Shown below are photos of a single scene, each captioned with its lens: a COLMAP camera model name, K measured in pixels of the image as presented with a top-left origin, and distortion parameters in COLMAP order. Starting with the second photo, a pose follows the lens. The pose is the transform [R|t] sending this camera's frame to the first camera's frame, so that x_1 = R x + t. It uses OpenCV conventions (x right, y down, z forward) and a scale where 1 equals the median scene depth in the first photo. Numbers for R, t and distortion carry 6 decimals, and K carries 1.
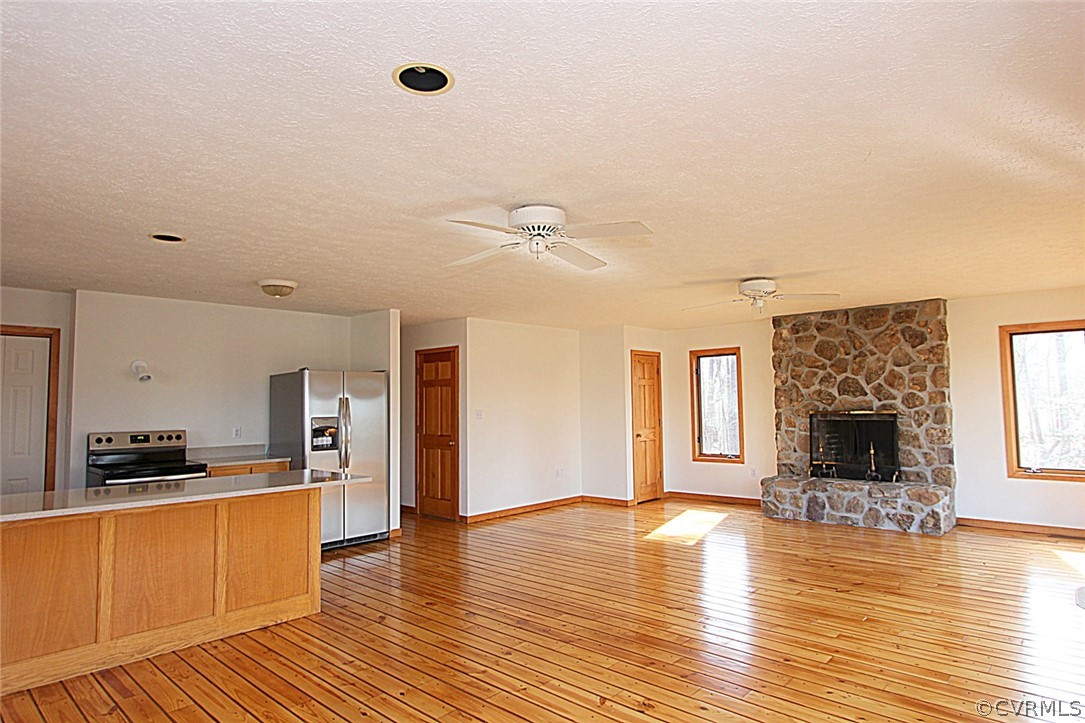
lens RADIAL K [[618.4, 0, 547.9], [0, 618.4, 360.6], [0, 0, 1]] dist [-0.011135, -0.001577]
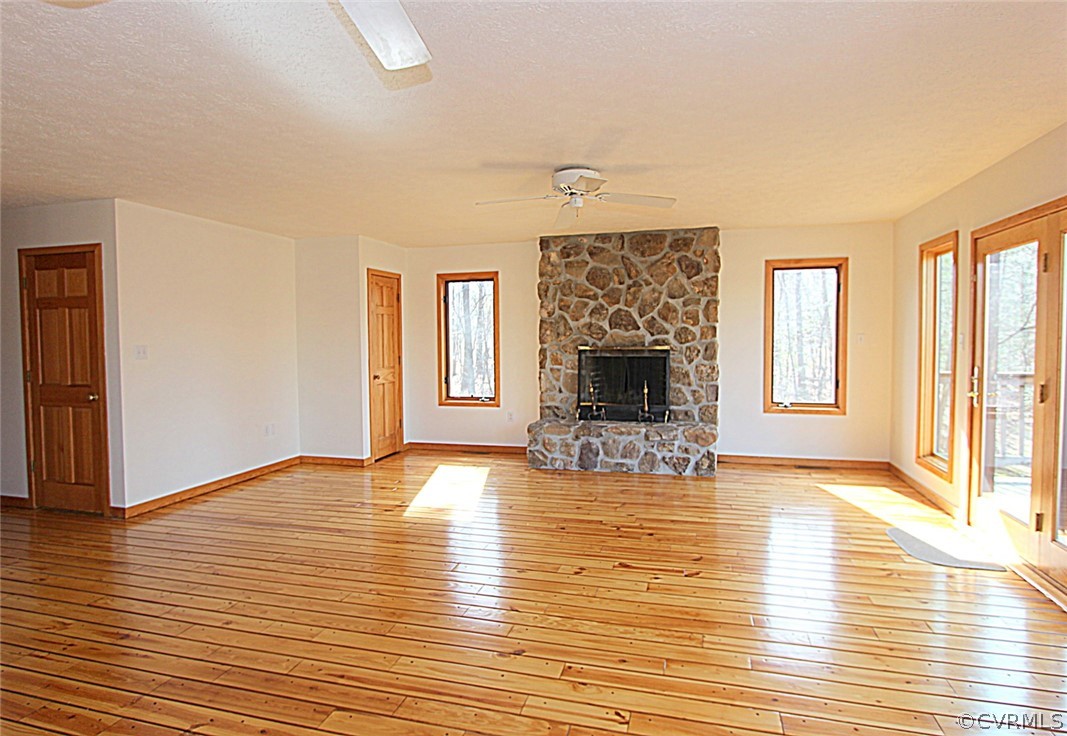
lens RADIAL K [[605.7, 0, 528.4], [0, 605.7, 361.8], [0, 0, 1]] dist [-0.025714, 0.009179]
pose [[0.894634, -0.012261, 0.446632, -0.032987], [-0.035612, 0.994486, 0.098634, 0.022851], [-0.445378, -0.104147, 0.889265, 0.288922]]
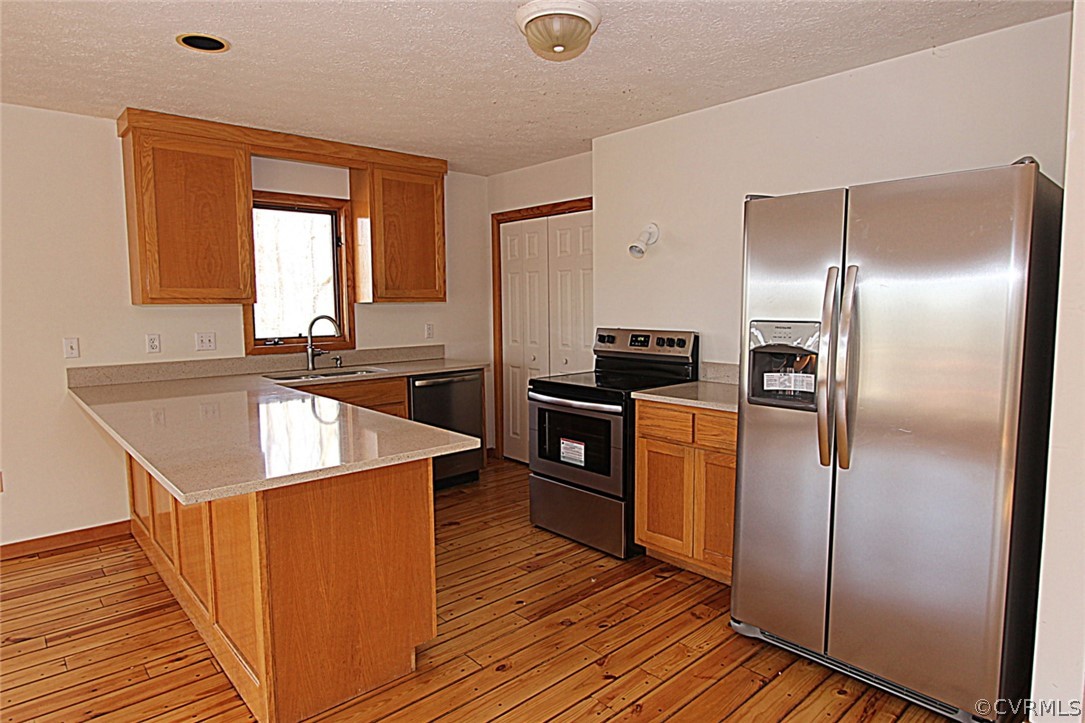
lens RADIAL K [[628.3, 0, 541.2], [0, 628.3, 360.0], [0, 0, 1]] dist [-0.000961, 0.000082]
pose [[-0.096913, 0.107521, -0.989468, 0.032088], [0.081262, 0.991683, 0.099802, 0.058531], [0.991970, -0.070734, -0.104845, 0.801344]]
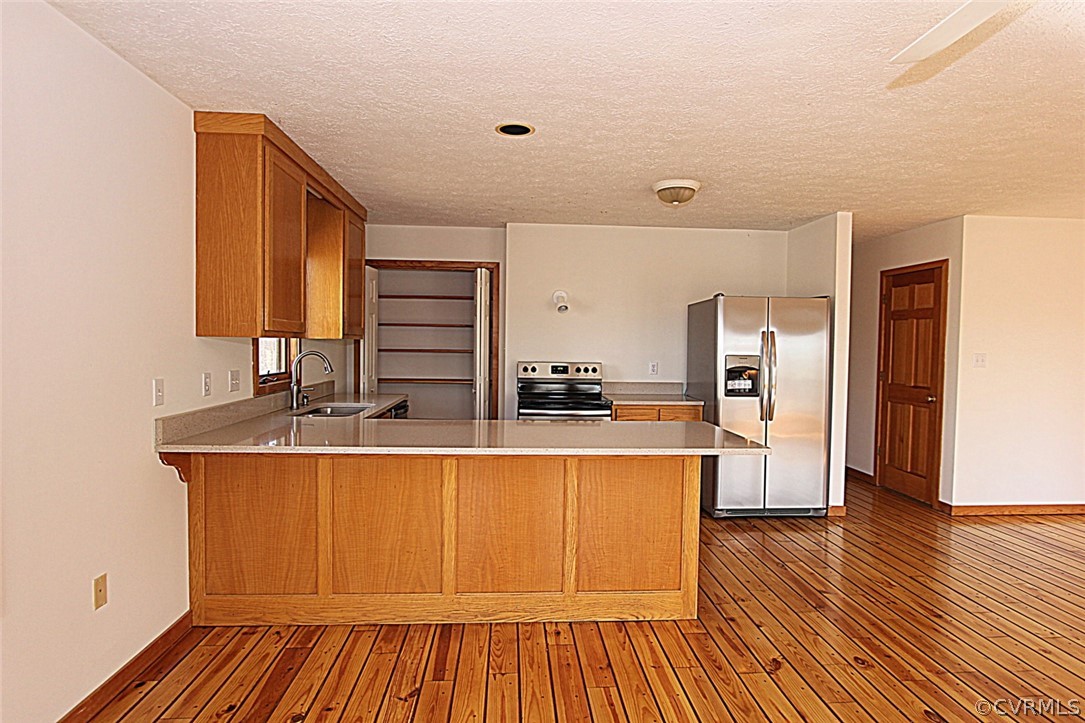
lens RADIAL K [[585.1, 0, 547.1], [0, 585.1, 361.5], [0, 0, 1]] dist [-0.016546, 0.002008]
pose [[0.724976, 0.048069, -0.687094, -0.021873], [0.023915, 0.995203, 0.094859, 0.019517], [0.688359, -0.085203, 0.720349, 0.252081]]
